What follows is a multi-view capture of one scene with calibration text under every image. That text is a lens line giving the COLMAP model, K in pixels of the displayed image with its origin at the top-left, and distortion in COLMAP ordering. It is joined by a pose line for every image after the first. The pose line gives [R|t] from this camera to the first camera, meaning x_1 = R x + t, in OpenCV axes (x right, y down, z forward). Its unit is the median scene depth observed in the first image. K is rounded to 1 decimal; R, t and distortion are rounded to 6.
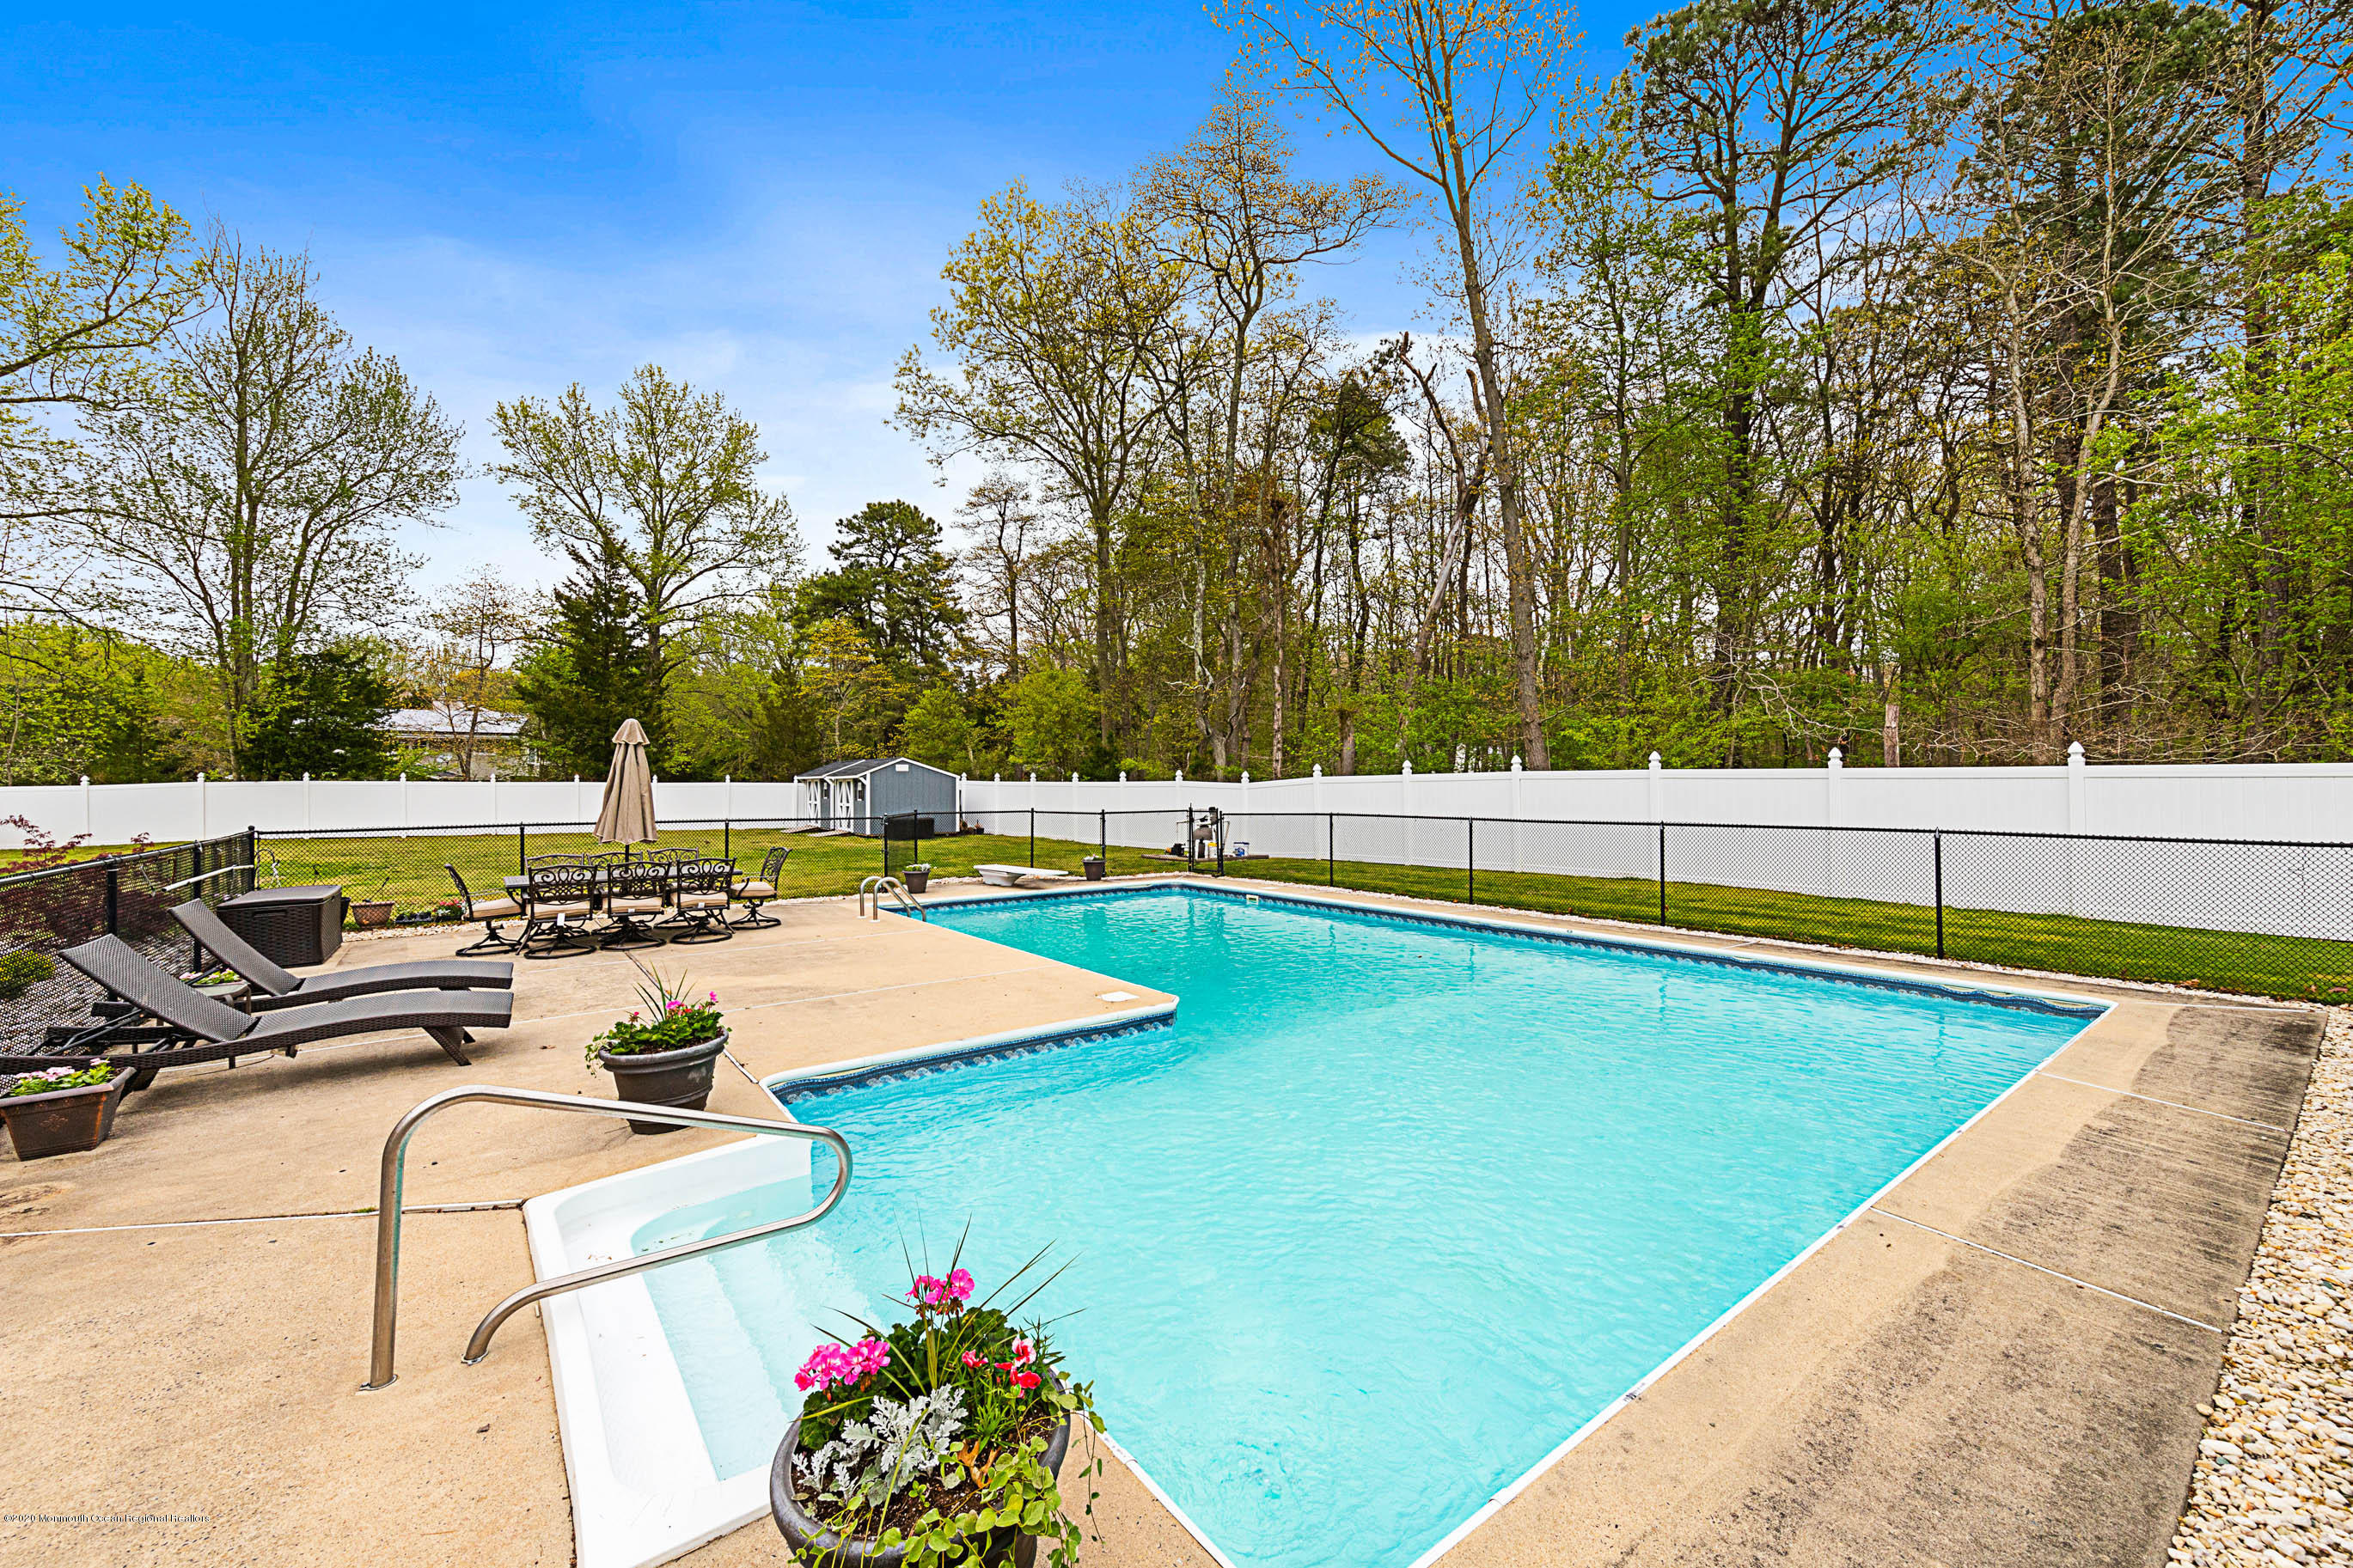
lens RADIAL K [[920.5, 0, 1176.2], [0, 920.5, 793.1], [0, 0, 1]] dist [0.005388, -0.000533]
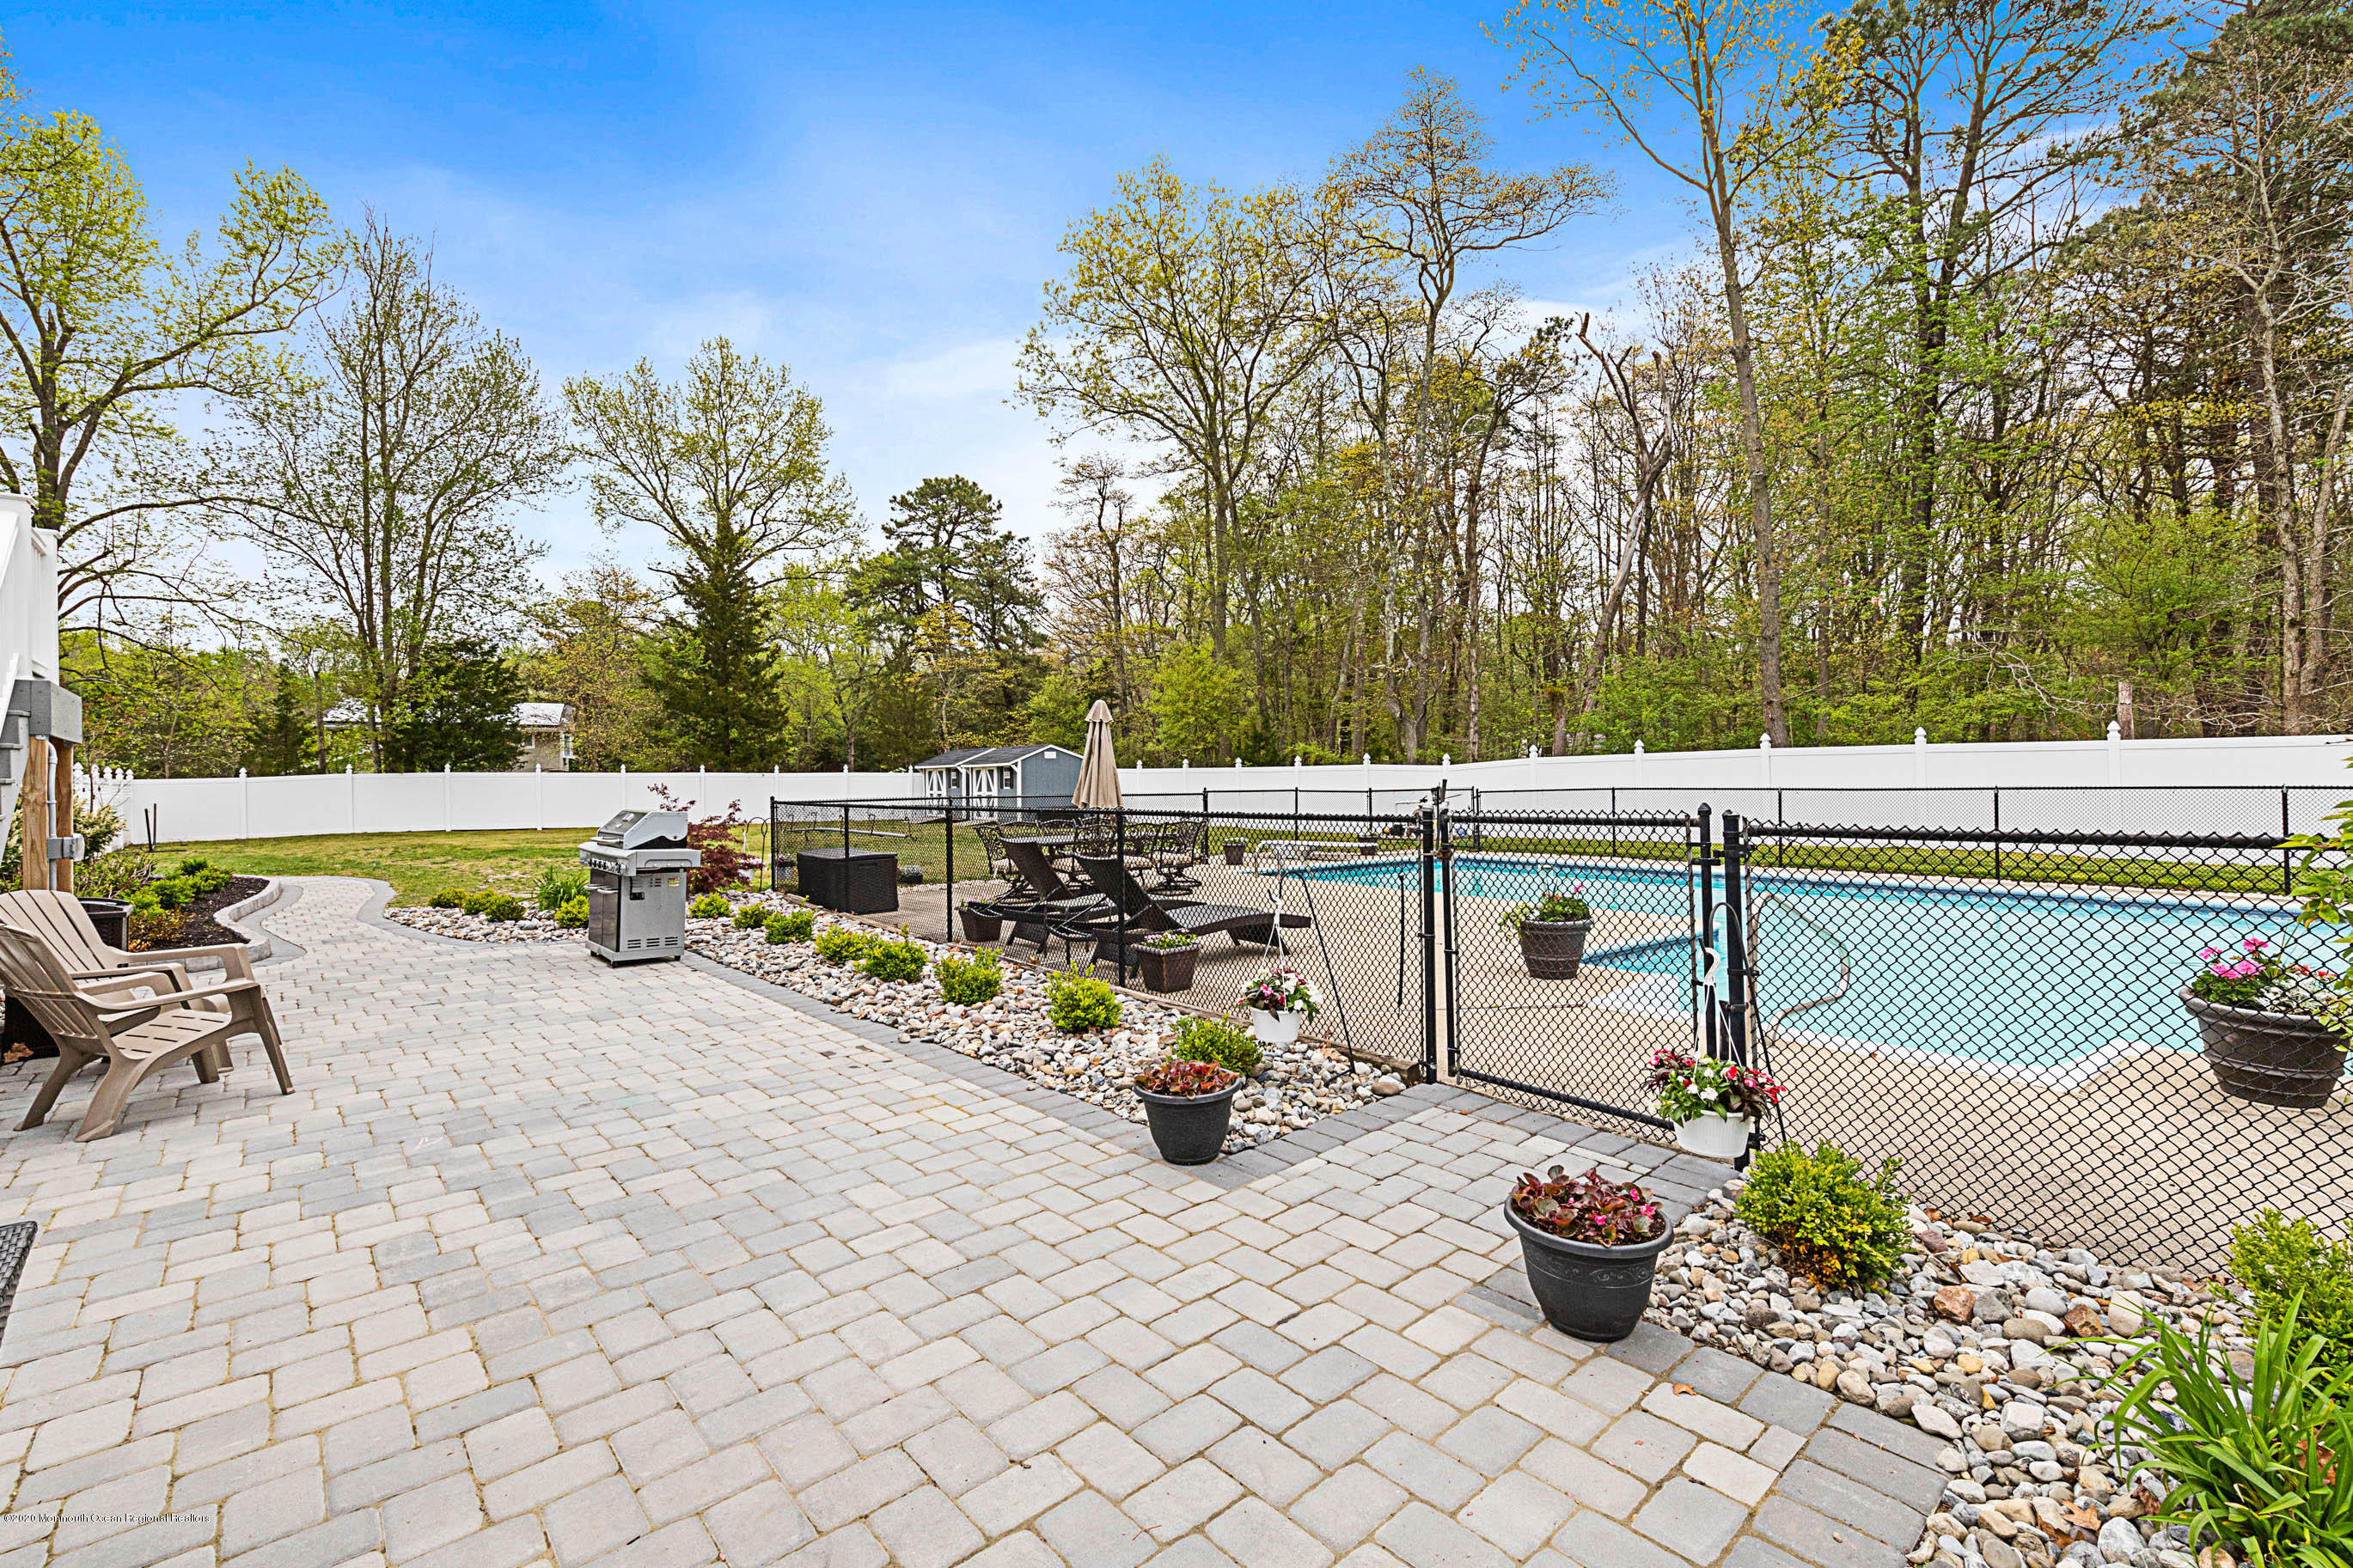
lens RADIAL K [[1013.2, 0, 1182.2], [0, 1013.2, 789.0], [0, 0, 1]] dist [0.004257, -0.000212]
pose [[0.999979, -0.006507, 0.000520, -0.126836], [0.006507, 0.999979, -0.000326, 0.007945], [-0.000518, 0.000329, 1.000000, -0.063445]]
